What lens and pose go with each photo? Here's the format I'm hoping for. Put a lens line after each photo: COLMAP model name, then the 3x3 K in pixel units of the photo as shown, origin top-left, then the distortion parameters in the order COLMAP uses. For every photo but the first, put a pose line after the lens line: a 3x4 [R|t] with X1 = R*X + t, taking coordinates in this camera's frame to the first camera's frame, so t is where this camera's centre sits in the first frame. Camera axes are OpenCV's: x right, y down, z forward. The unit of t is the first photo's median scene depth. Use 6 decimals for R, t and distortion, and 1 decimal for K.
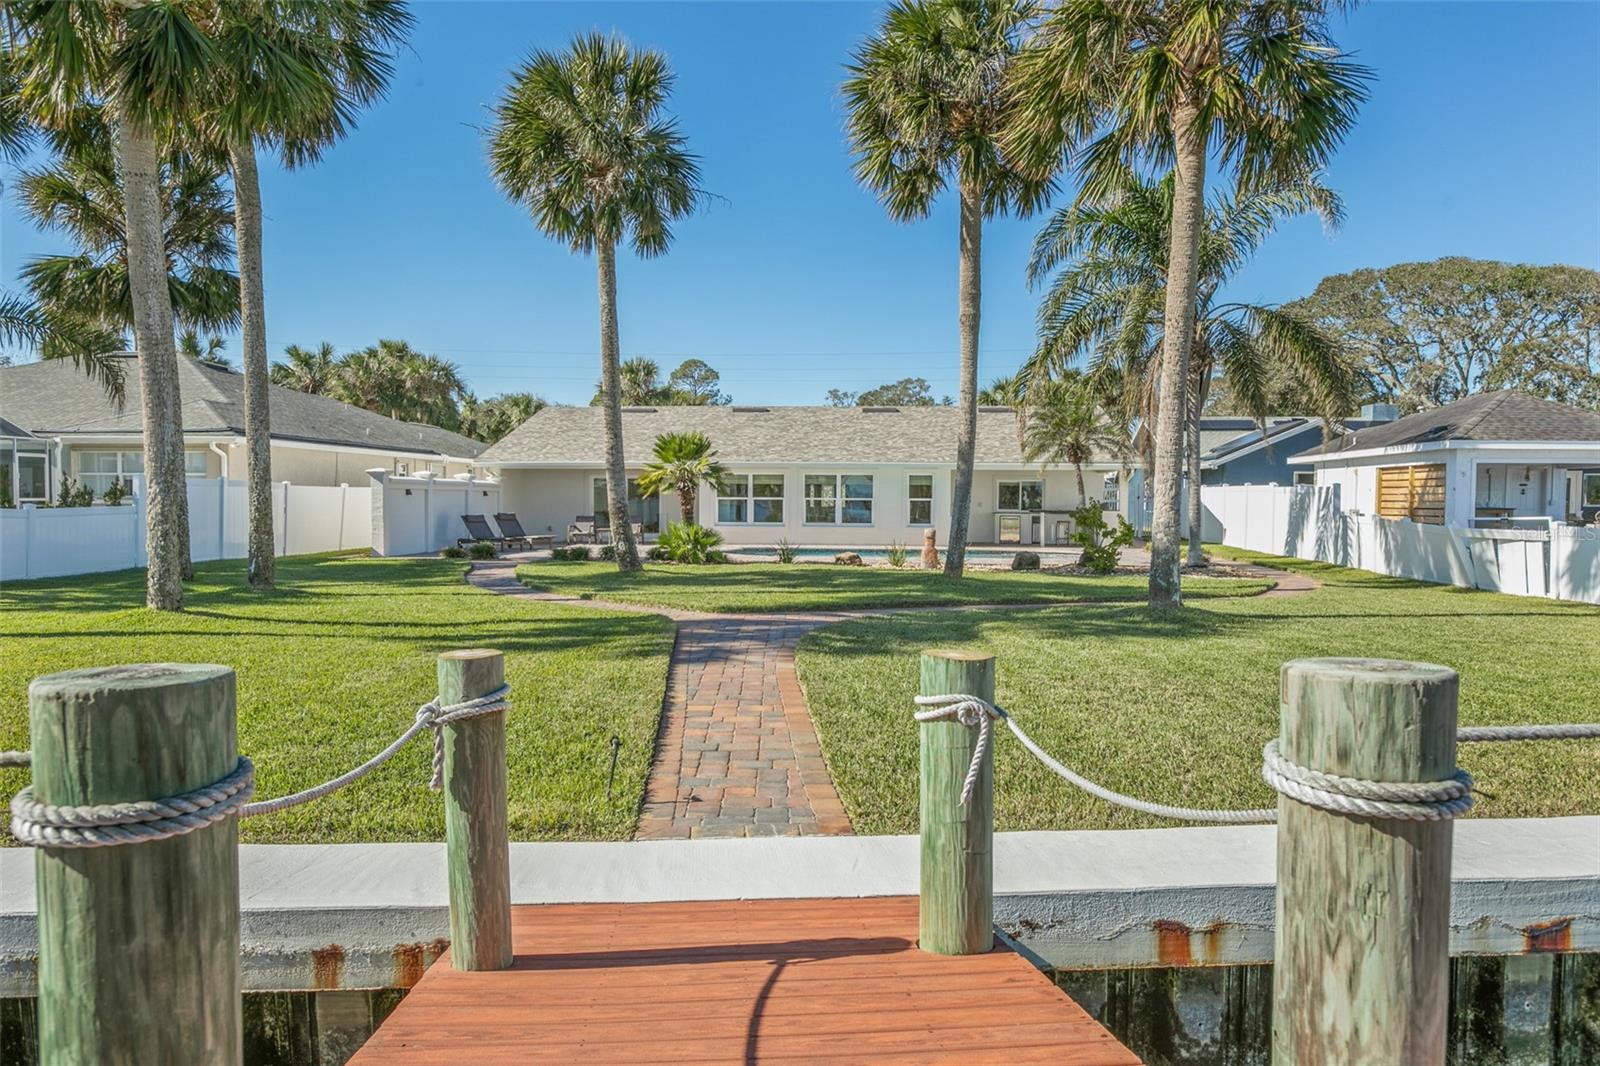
lens RADIAL K [[1117.7, 0, 803.3], [0, 1117.7, 540.9], [0, 0, 1]] dist [-0.004230, -0.001473]
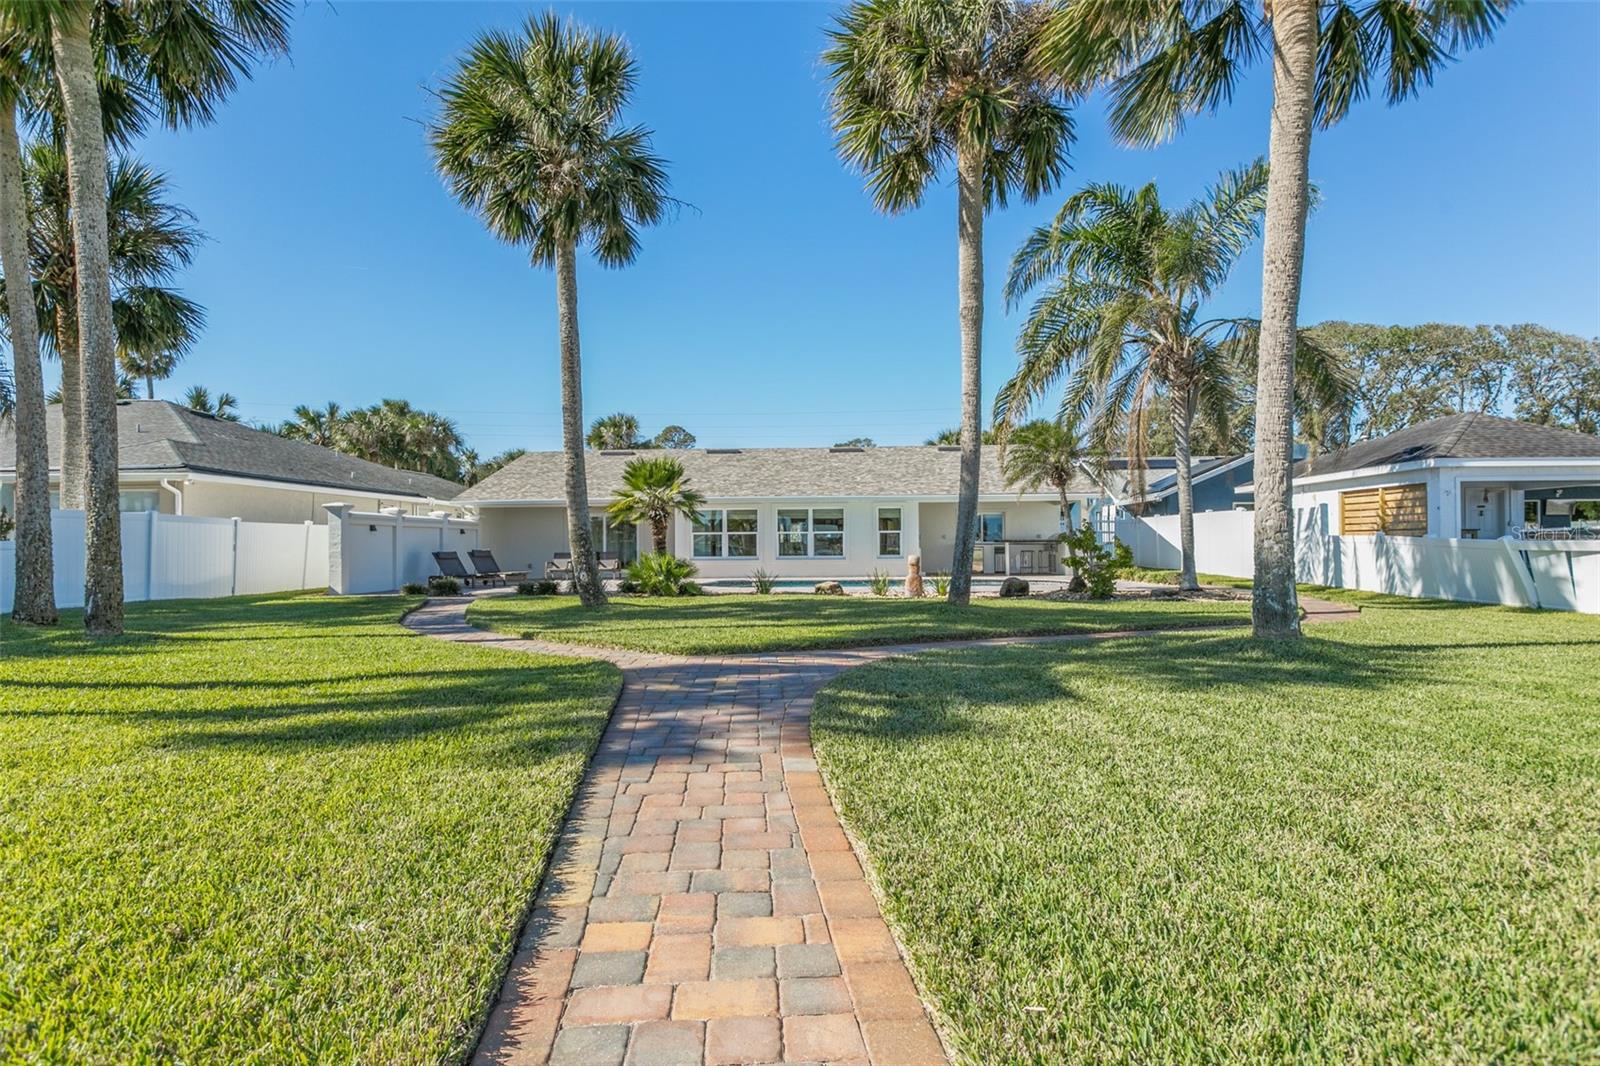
lens RADIAL K [[912.7, 0, 801.6], [0, 912.7, 521.8], [0, 0, 1]] dist [0.007961, 0.002862]
pose [[0.999156, -0.013704, 0.038715, -0.012605], [0.016147, 0.997852, -0.063493, 0.008506], [-0.037761, 0.064065, 0.997231, 0.221675]]
